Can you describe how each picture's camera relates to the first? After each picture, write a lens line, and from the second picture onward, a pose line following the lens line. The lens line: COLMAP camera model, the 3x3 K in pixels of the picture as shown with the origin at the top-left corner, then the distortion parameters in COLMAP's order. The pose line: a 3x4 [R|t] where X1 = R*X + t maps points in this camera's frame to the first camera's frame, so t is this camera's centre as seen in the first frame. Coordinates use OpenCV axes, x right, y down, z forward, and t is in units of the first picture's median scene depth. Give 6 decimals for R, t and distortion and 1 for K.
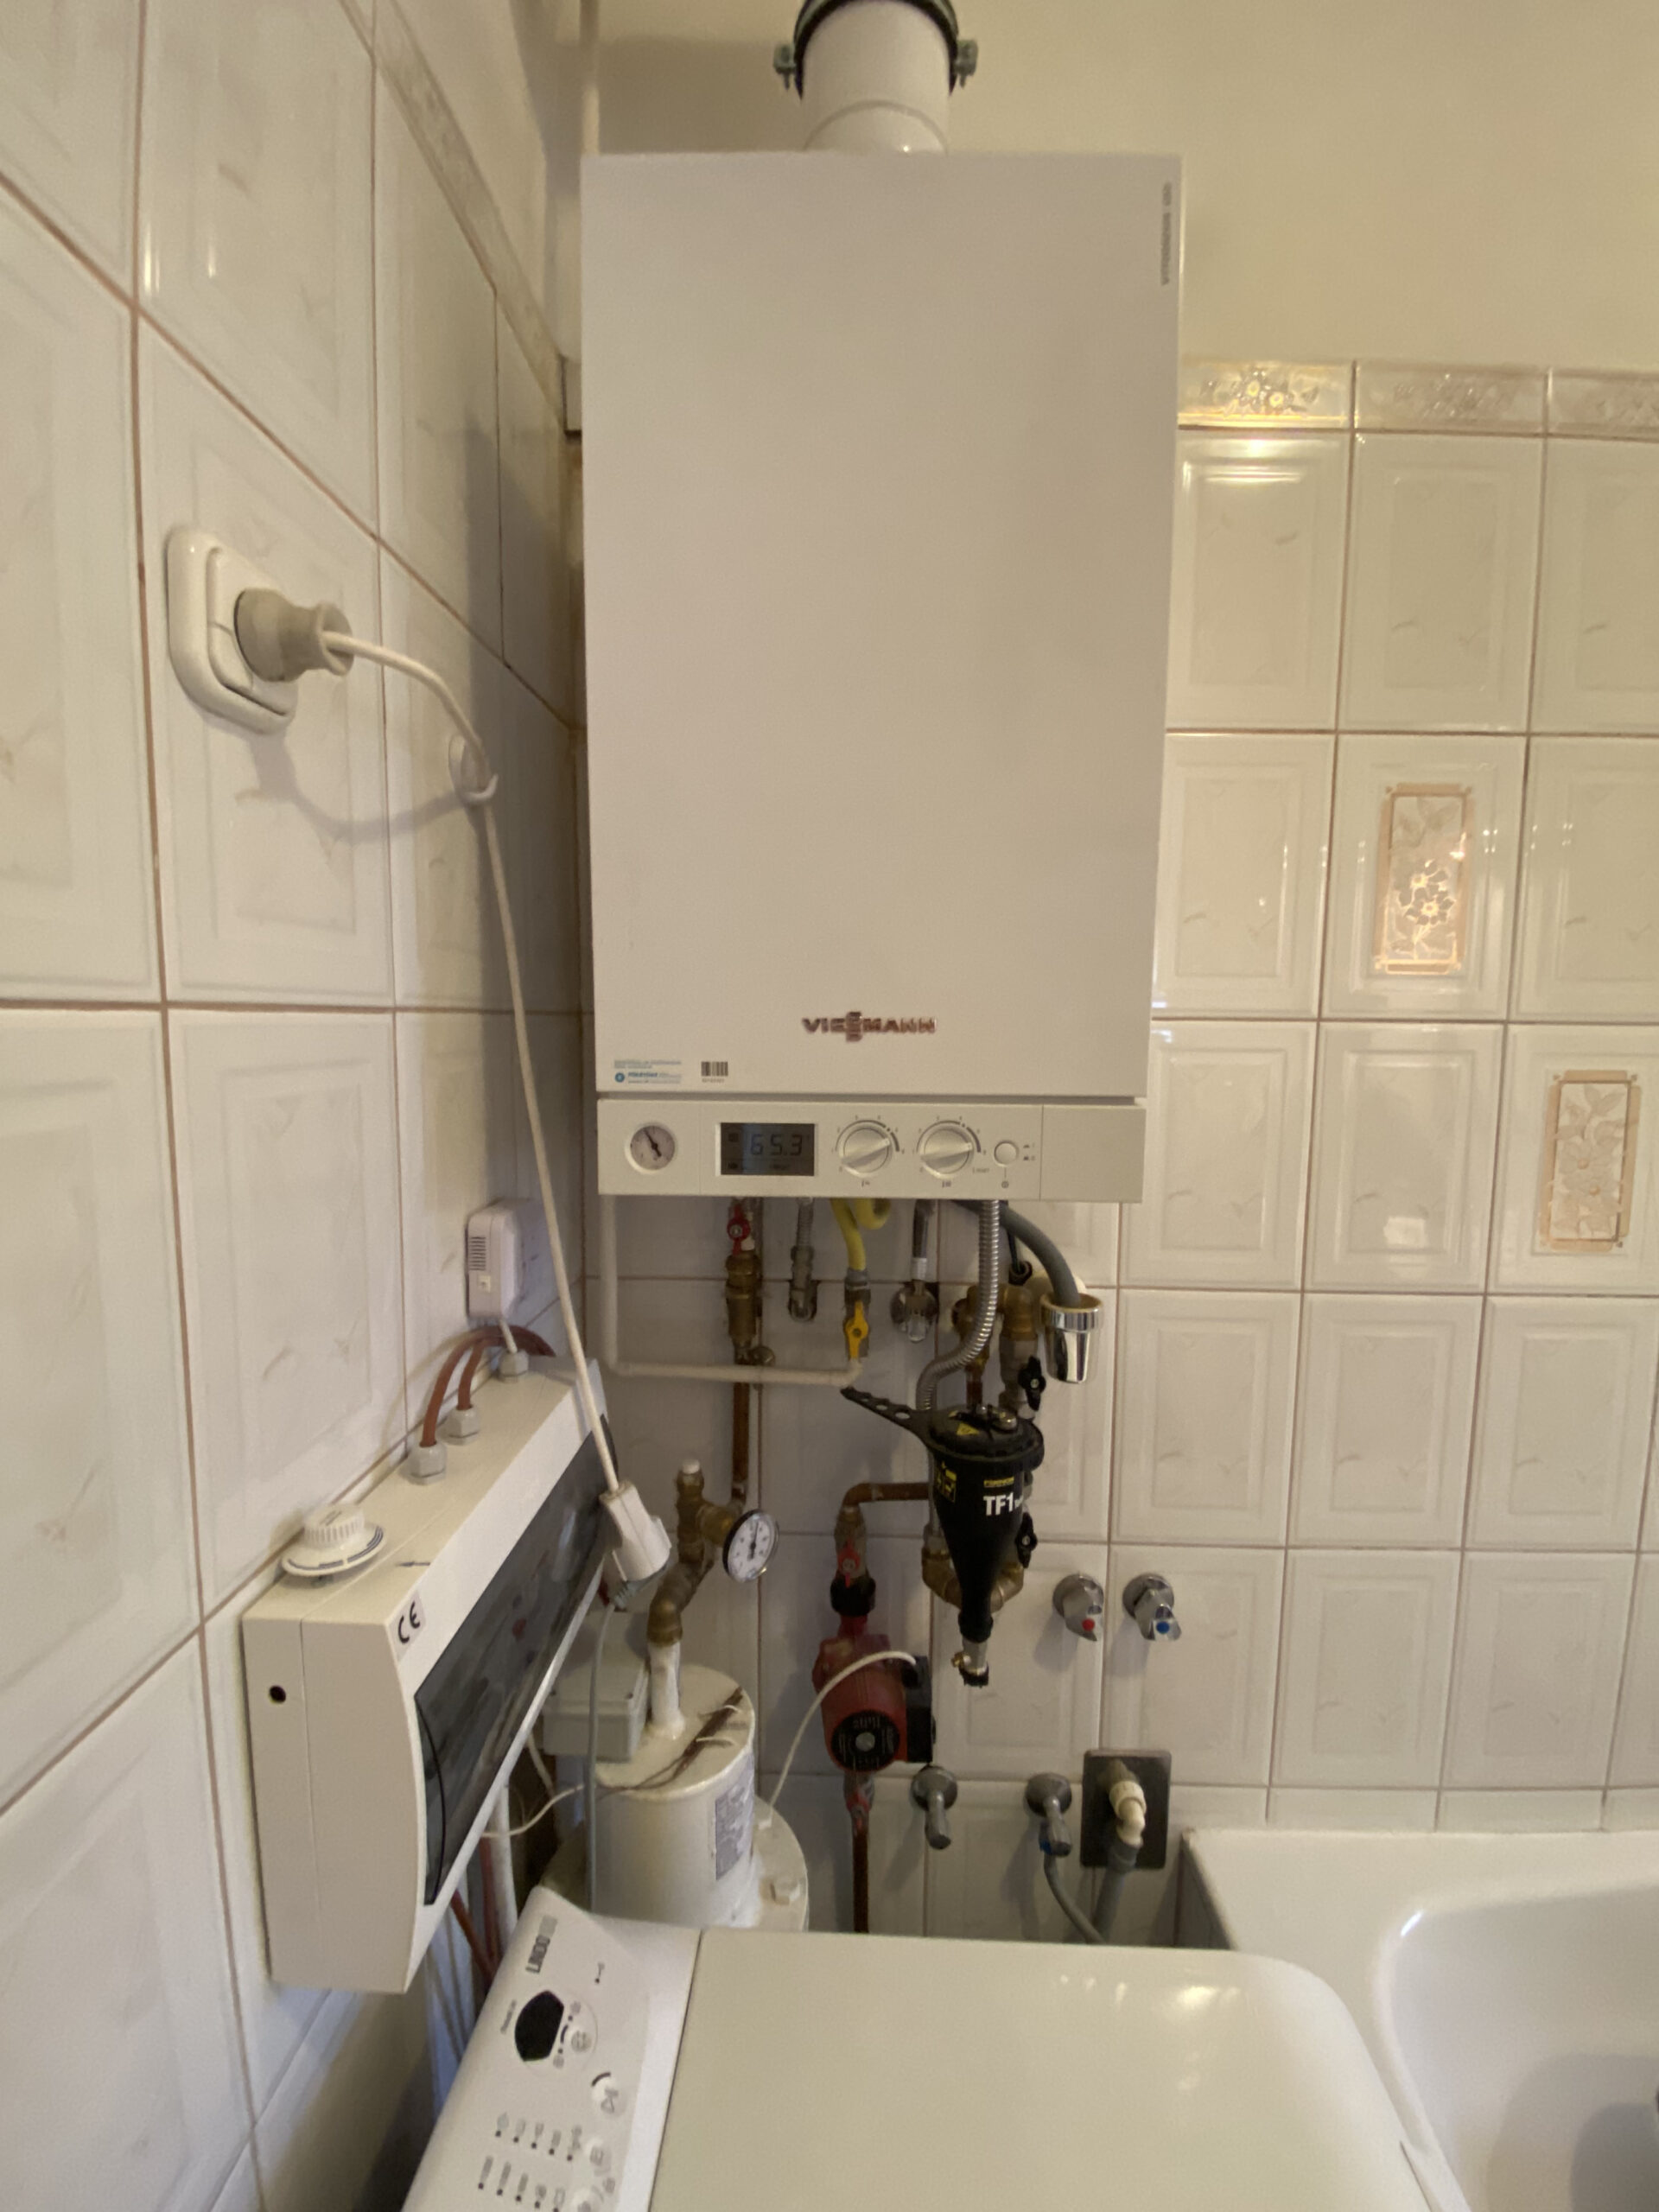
lens RADIAL K [[897.8, 0, 836.3], [0, 897.8, 1101.6], [0, 0, 1]] dist [0.031860, -0.026475]
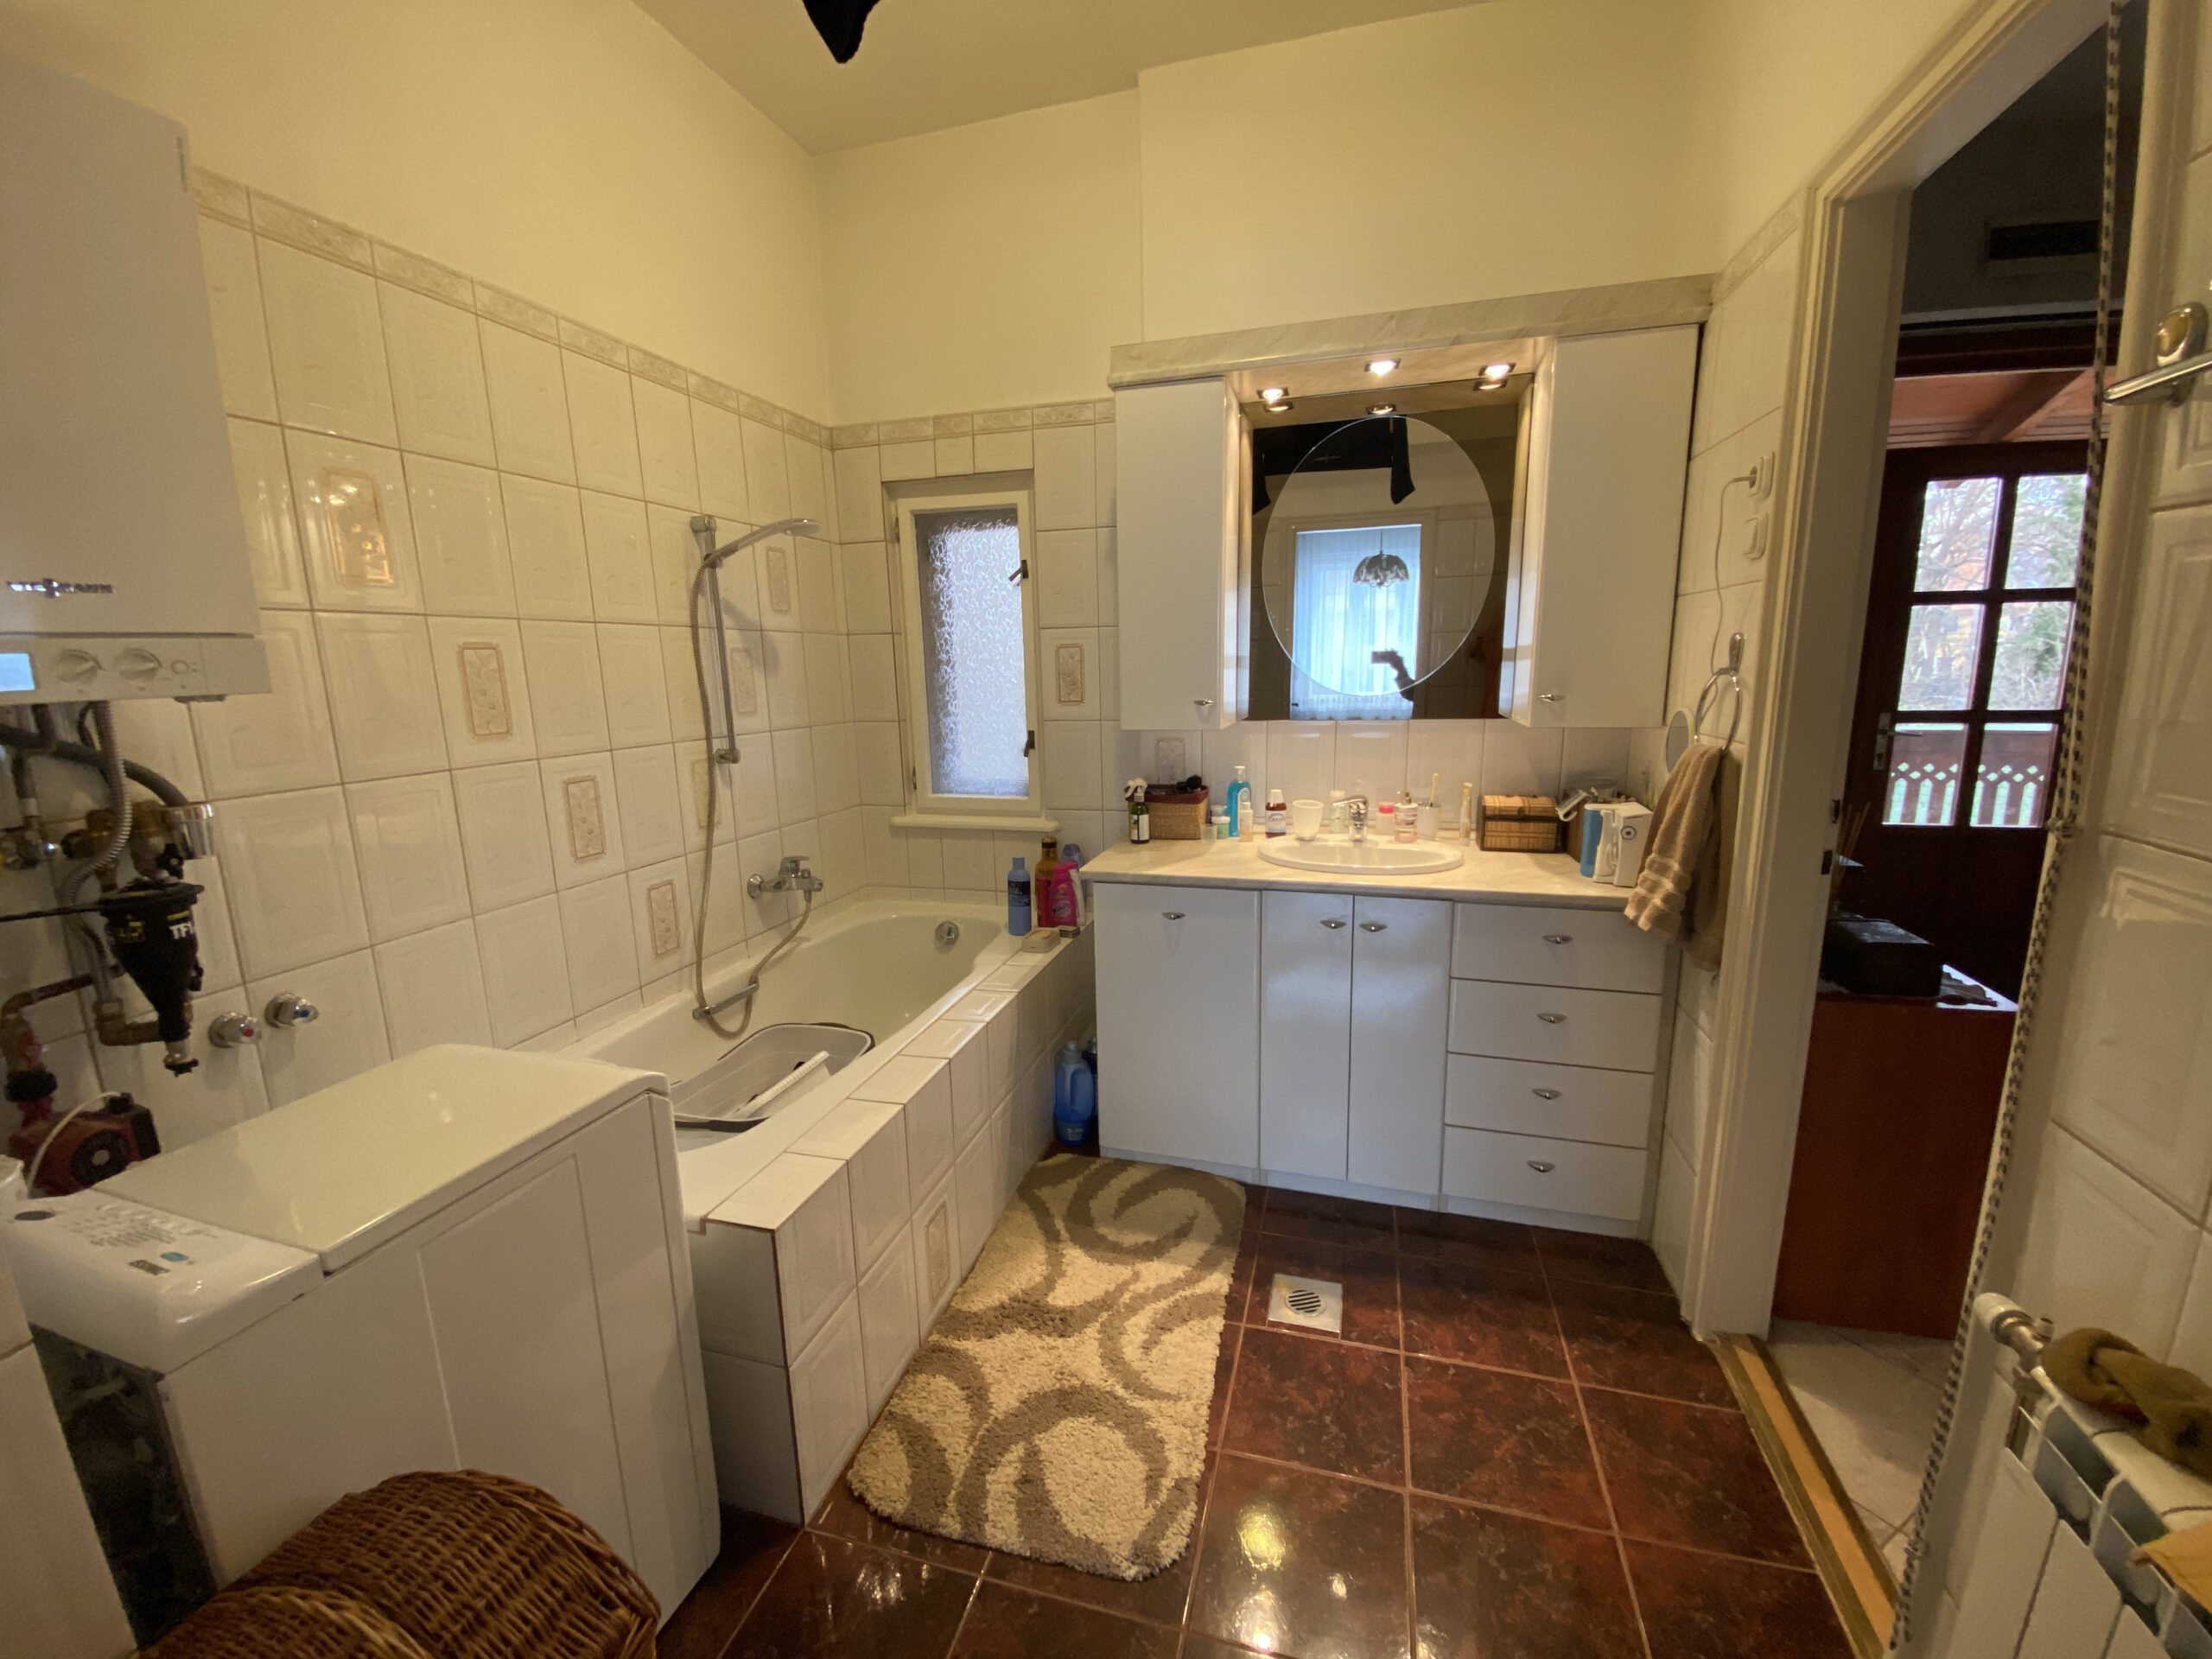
lens RADIAL K [[897.8, 0, 1102.8], [0, 897.8, 824.8], [0, 0, 1]] dist [0.031860, -0.026475]
pose [[0.263418, -0.190508, 0.945684, -0.790885], [0.118413, 0.979278, 0.164292, 0.212953], [-0.957387, 0.068704, 0.280518, -0.876348]]
